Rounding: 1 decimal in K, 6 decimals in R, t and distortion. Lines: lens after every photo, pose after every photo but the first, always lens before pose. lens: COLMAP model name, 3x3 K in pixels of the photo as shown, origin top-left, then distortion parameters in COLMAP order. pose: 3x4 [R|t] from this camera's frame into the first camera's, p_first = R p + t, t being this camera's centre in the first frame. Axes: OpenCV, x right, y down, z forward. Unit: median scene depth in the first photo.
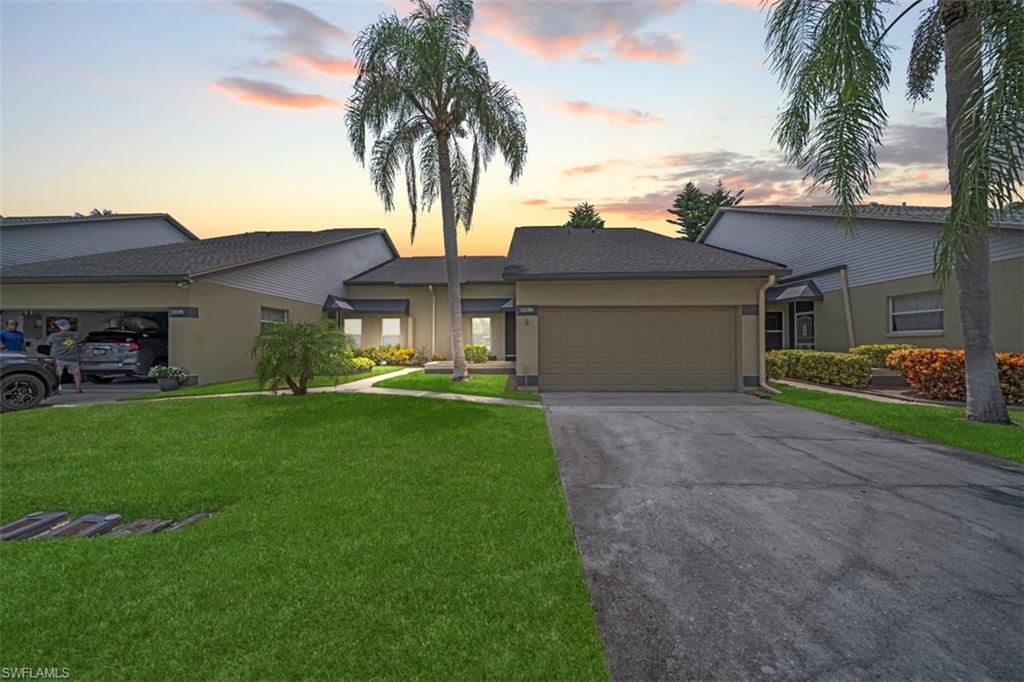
lens RADIAL K [[366.7, 0, 515.0], [0, 366.7, 340.9], [0, 0, 1]] dist [-0.001317, -0.000202]
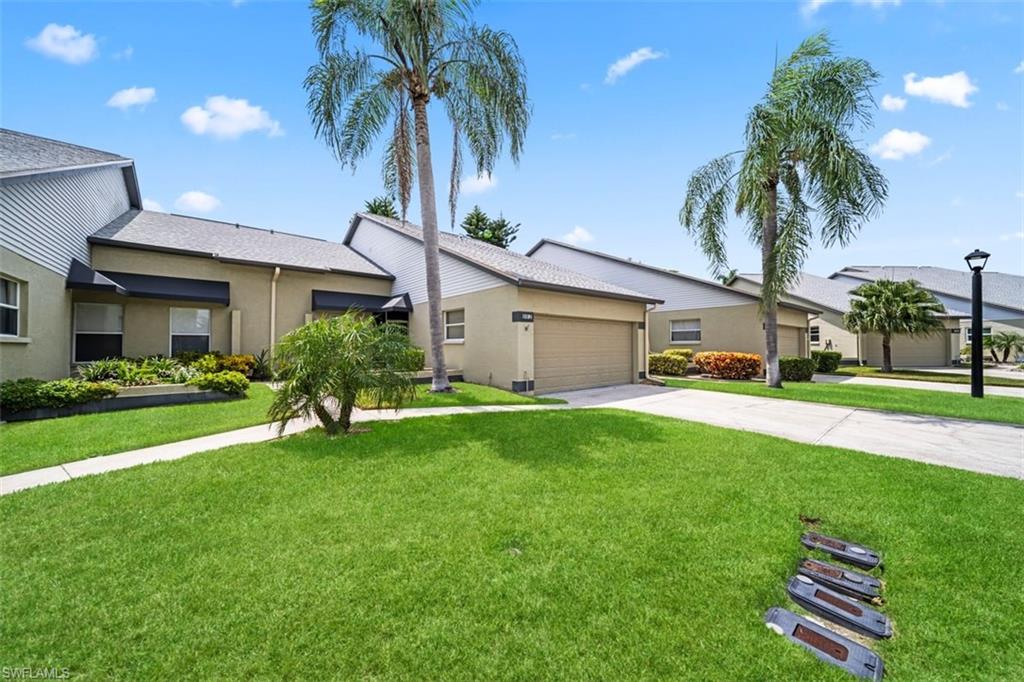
lens RADIAL K [[366.7, 0, 515.0], [0, 366.7, 340.9], [0, 0, 1]] dist [-0.001317, -0.000202]
pose [[0.739171, 0.012361, 0.673405, -0.680473], [-0.008736, 0.999923, -0.008766, -0.006827], [-0.673462, 0.000597, 0.739222, 0.267457]]
